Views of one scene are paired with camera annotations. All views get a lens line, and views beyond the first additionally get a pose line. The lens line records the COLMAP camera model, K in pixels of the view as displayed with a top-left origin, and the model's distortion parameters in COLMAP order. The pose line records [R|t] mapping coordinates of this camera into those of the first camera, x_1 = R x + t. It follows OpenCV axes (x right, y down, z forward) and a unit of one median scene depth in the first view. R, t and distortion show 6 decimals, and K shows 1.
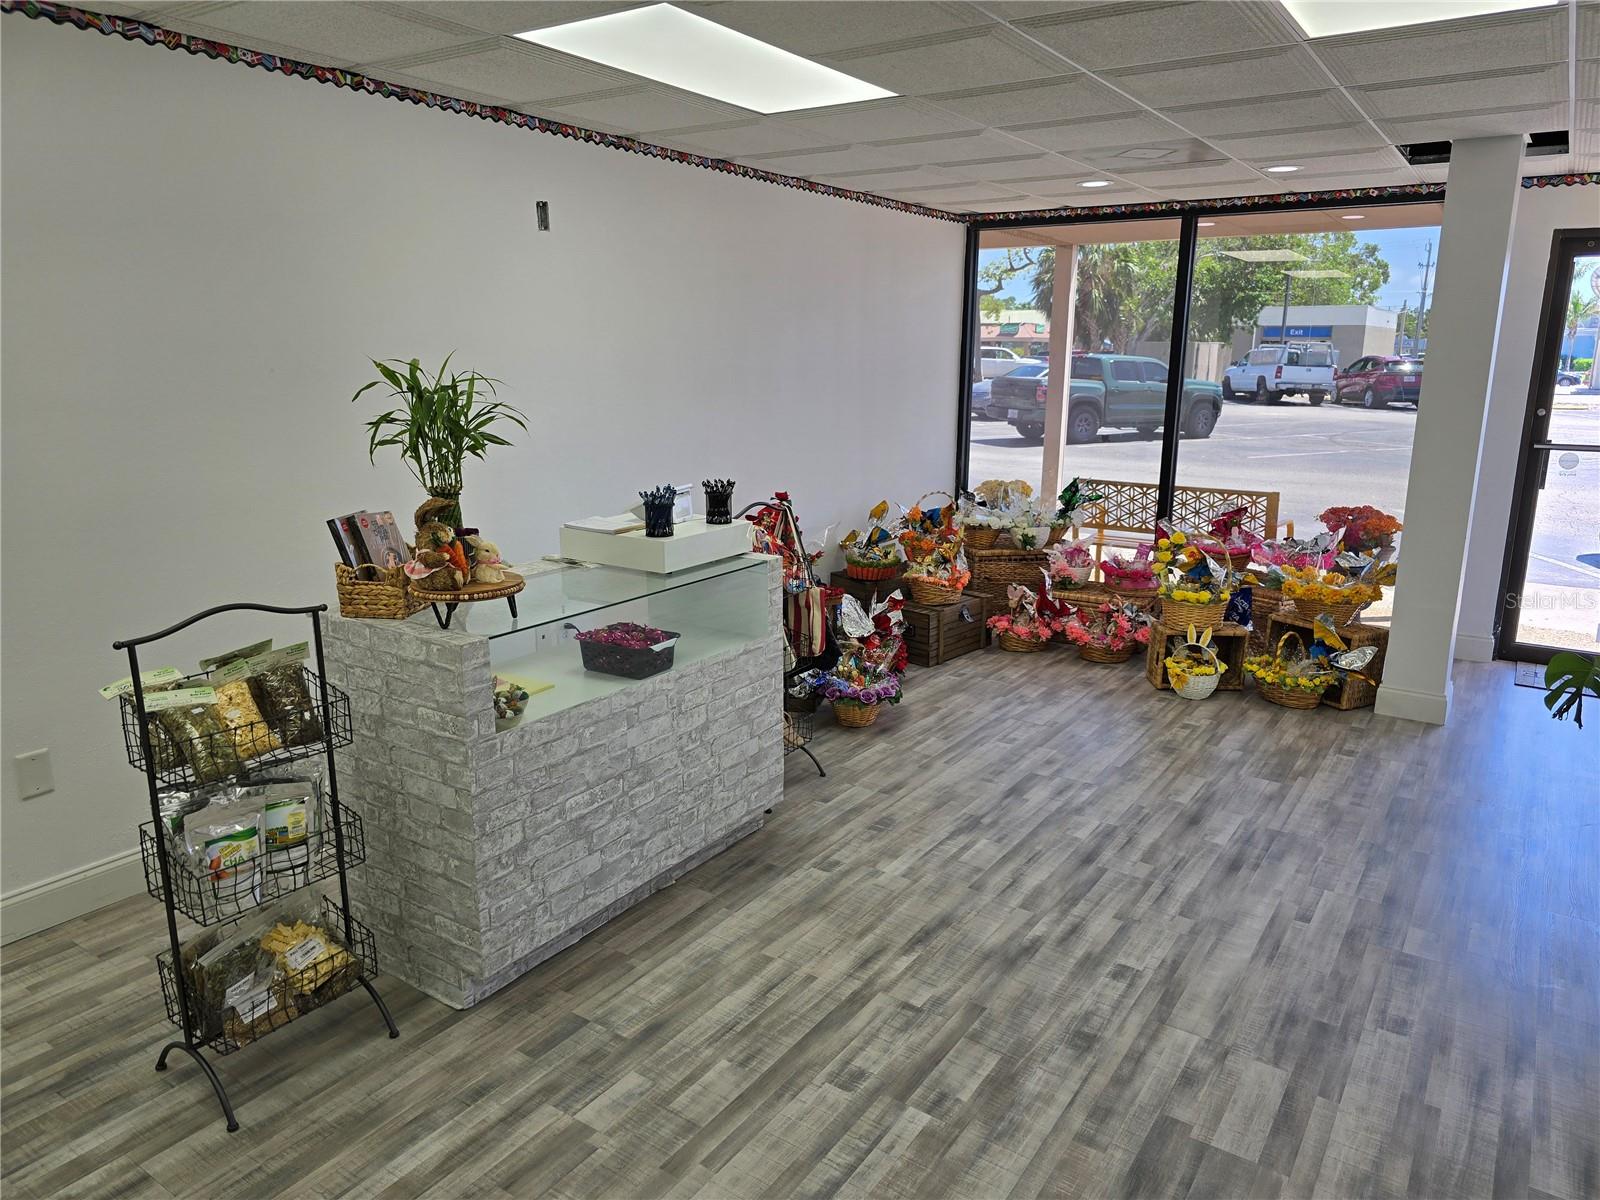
lens RADIAL K [[1079.1, 0, 801.9], [0, 1079.1, 586.9], [0, 0, 1]] dist [0.062661, -0.049729]
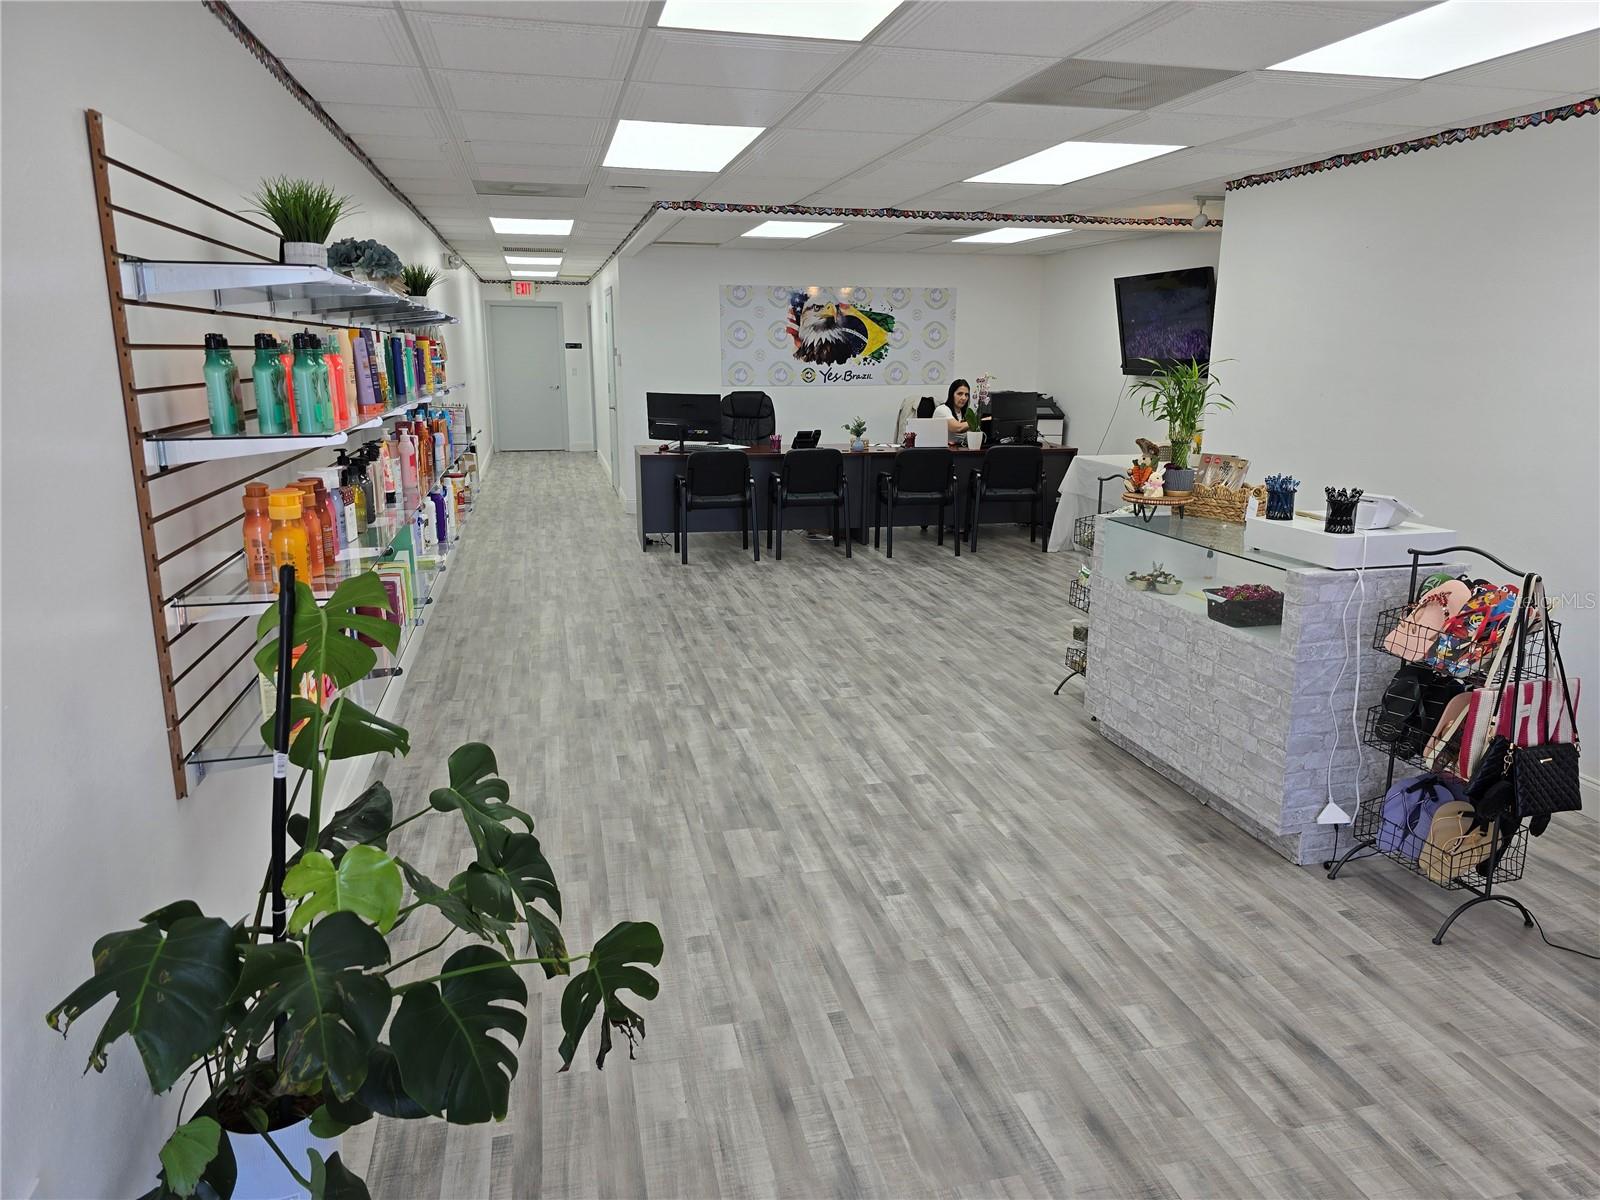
lens RADIAL K [[1080.7, 0, 838.1], [0, 1080.7, 594.1], [0, 0, 1]] dist [0.043836, -0.043015]
pose [[-0.649502, 0.157374, -0.743895, 0.932965], [-0.177114, 0.920122, 0.349295, -0.265730], [0.739444, 0.358622, -0.569748, 1.230479]]
